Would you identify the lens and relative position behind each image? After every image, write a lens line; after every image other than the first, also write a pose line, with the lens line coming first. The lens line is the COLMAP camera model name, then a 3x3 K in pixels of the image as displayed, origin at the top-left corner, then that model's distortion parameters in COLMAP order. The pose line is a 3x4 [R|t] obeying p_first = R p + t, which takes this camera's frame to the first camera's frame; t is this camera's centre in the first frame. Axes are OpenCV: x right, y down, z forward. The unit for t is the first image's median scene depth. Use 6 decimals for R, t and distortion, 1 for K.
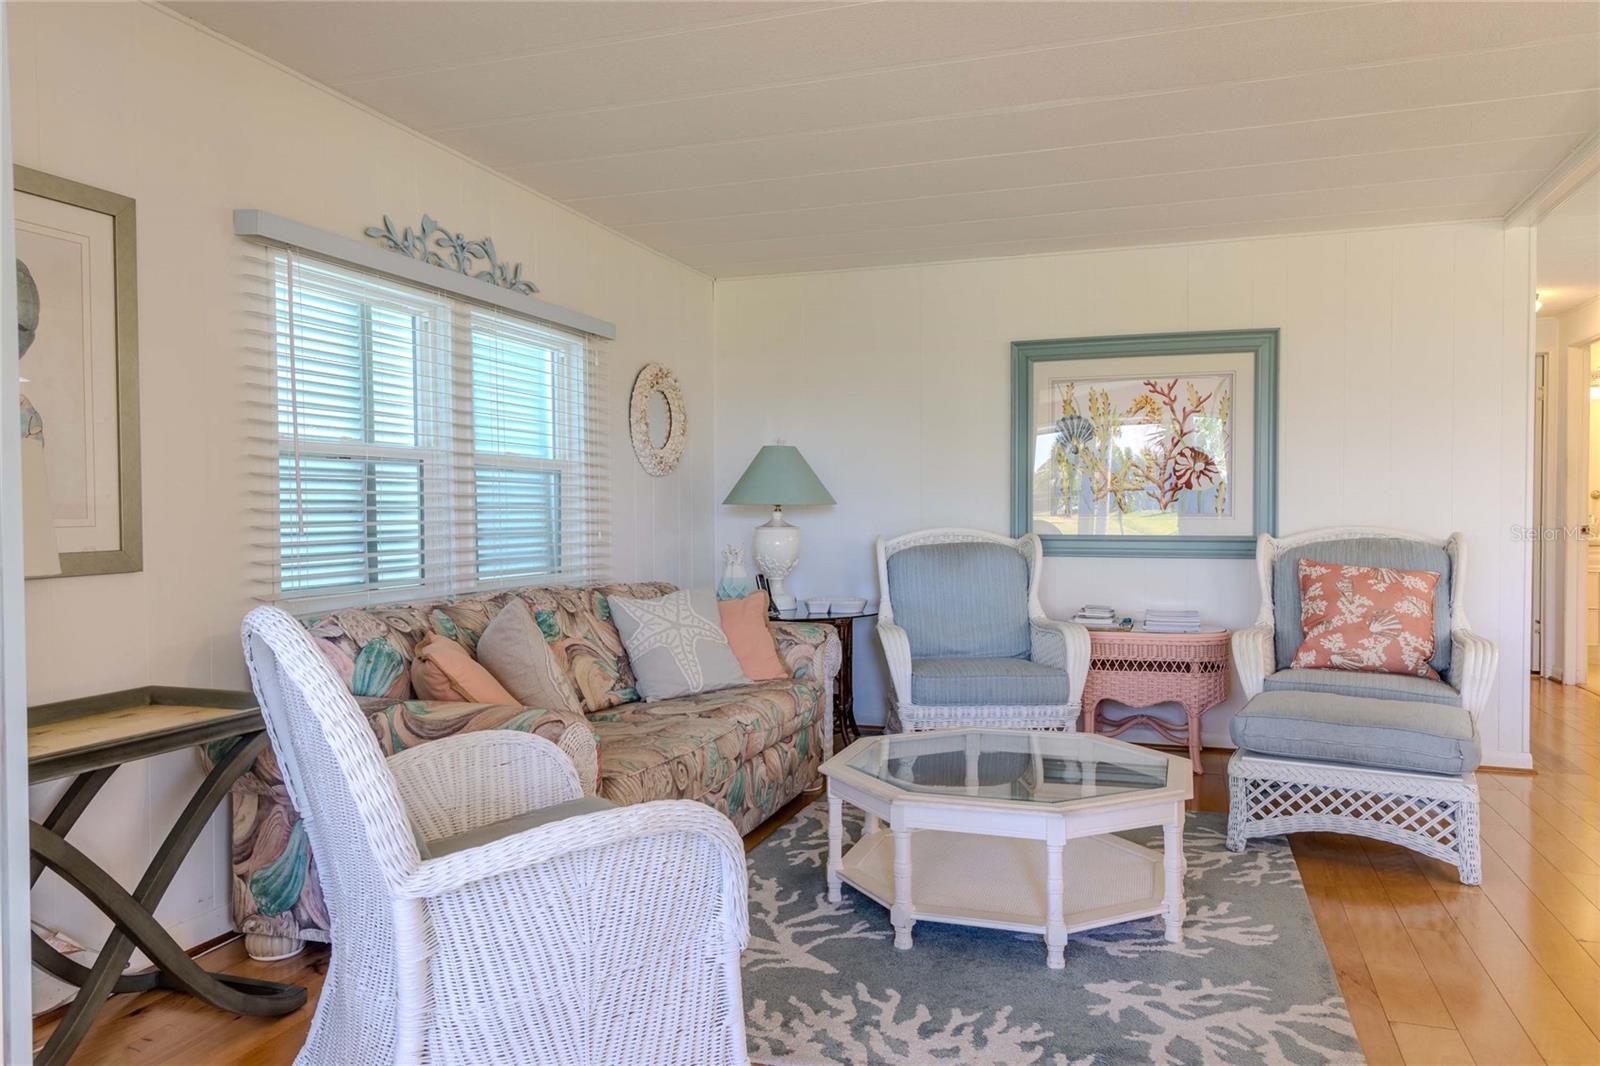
lens RADIAL K [[1104.4, 0, 791.0], [0, 1104.4, 522.4], [0, 0, 1]] dist [0.013019, 0.009809]
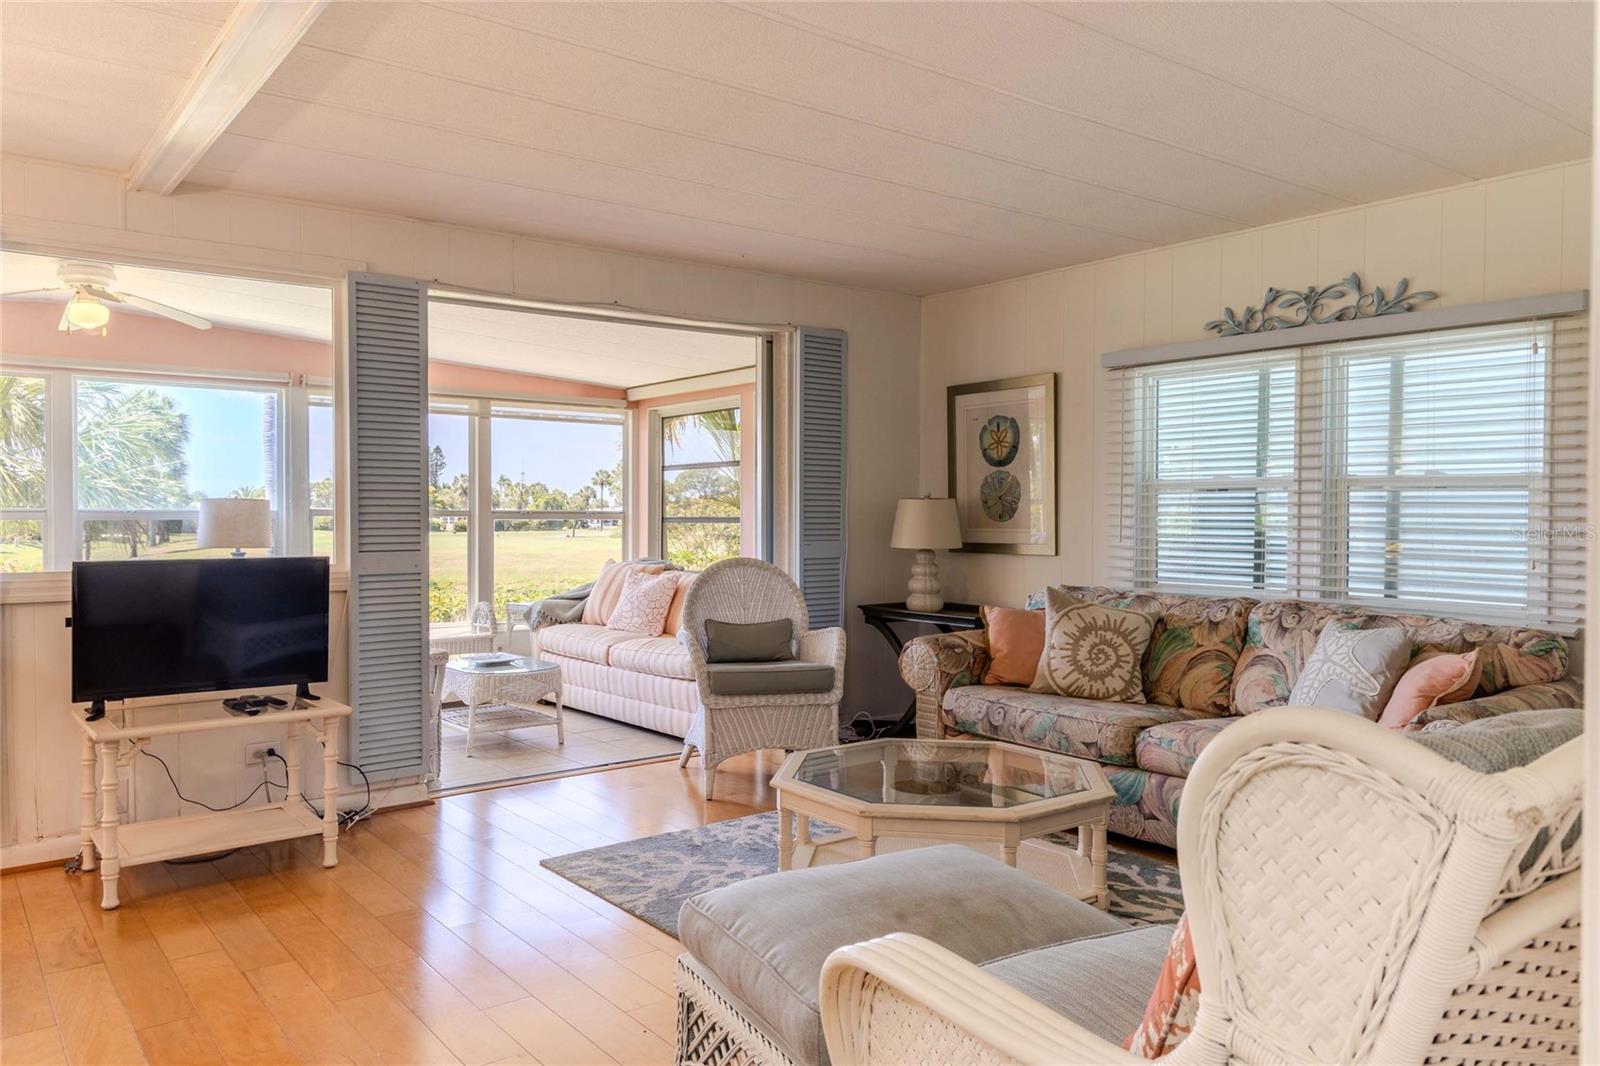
lens RADIAL K [[1104.4, 0, 802.6], [0, 1104.4, 522.0], [0, 0, 1]] dist [0.013019, 0.009809]
pose [[-0.536360, -0.001107, -0.843988, 0.950589], [-0.017178, 0.999806, 0.009605, -0.021637], [0.843814, 0.019650, -0.536275, 1.188361]]
